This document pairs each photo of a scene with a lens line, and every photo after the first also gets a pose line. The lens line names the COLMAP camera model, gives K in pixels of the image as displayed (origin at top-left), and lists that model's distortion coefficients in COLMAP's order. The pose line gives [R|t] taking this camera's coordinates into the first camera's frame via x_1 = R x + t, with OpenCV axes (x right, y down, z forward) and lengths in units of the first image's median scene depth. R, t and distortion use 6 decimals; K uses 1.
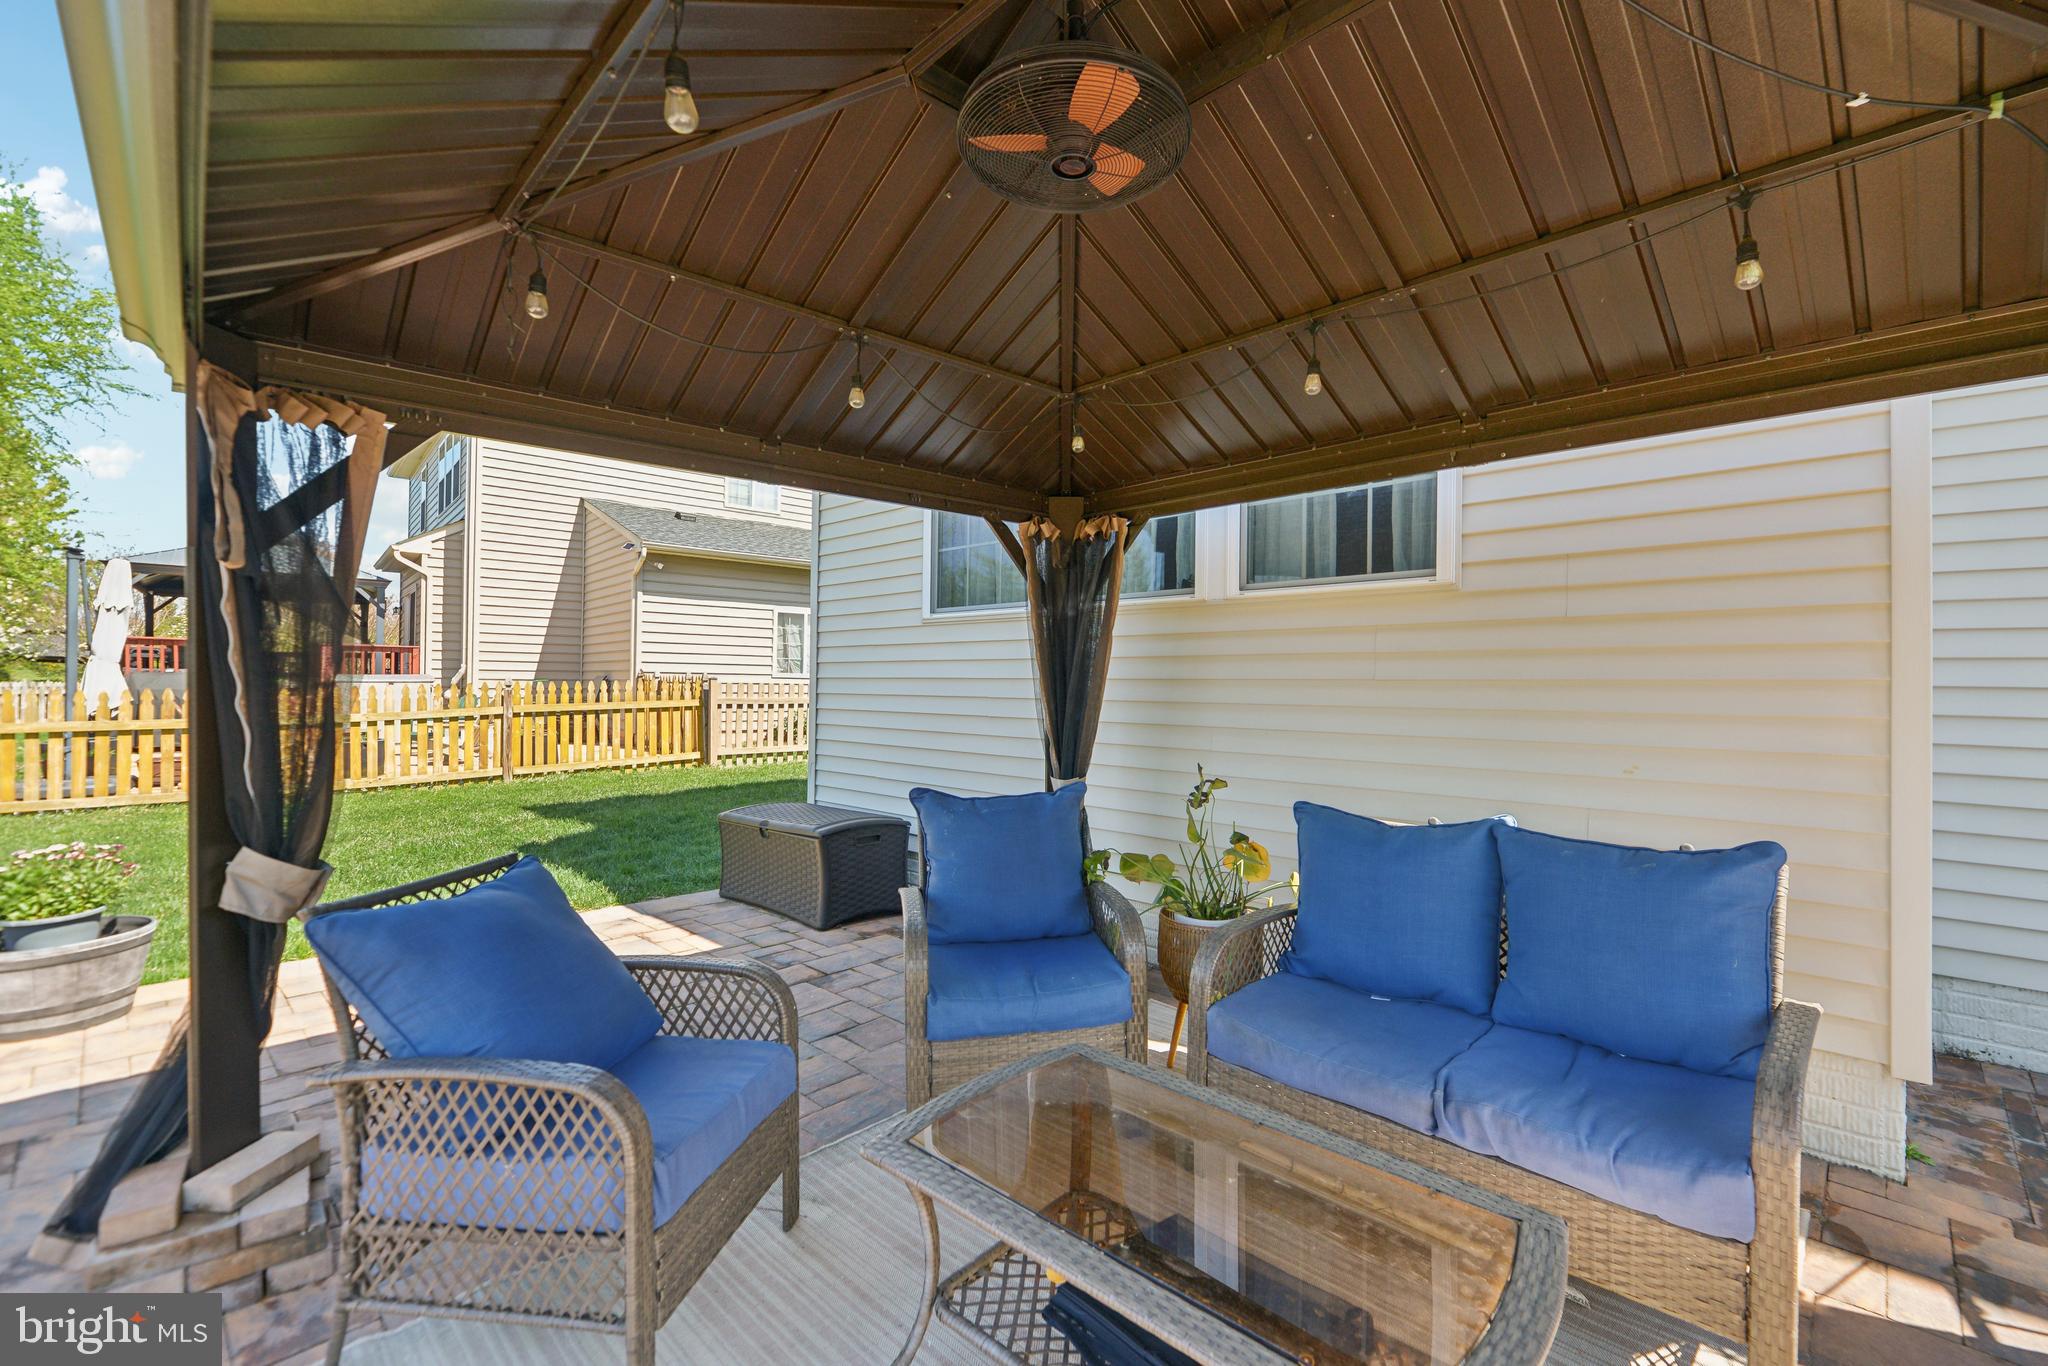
lens RADIAL K [[862.7, 0, 1027.5], [0, 862.7, 680.4], [0, 0, 1]] dist [0.000446, -0.002785]
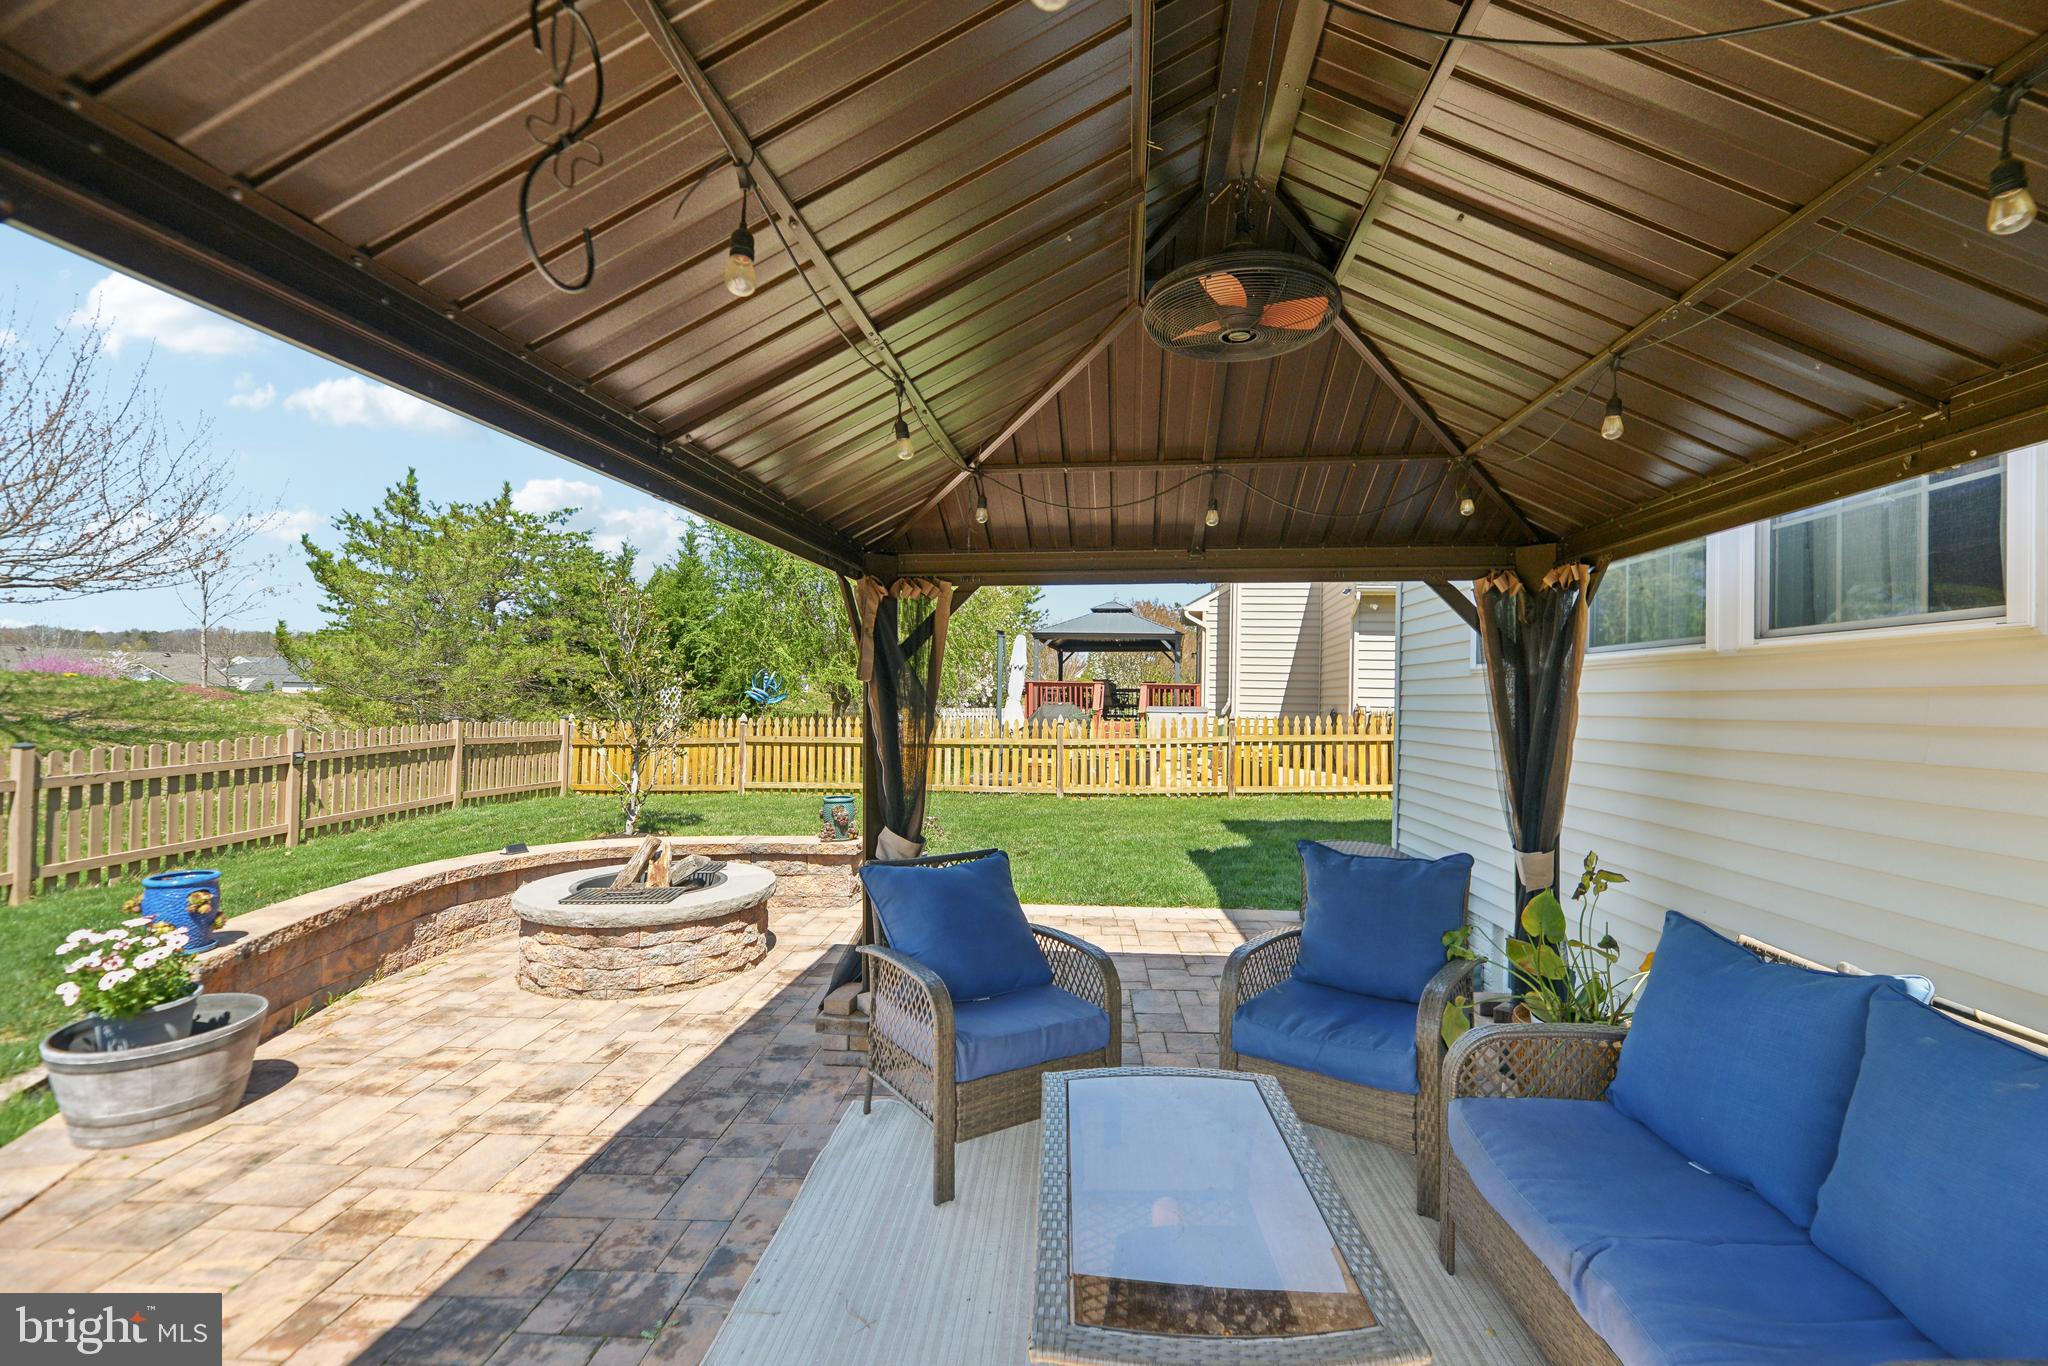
lens RADIAL K [[862.7, 0, 1061.7], [0, 862.7, 695.1], [0, 0, 1]] dist [0.000446, -0.002785]
pose [[0.670210, -0.002664, -0.742167, 0.251550], [-0.007246, 0.999922, -0.010133, -0.025220], [0.742136, 0.012169, 0.670138, 0.005189]]
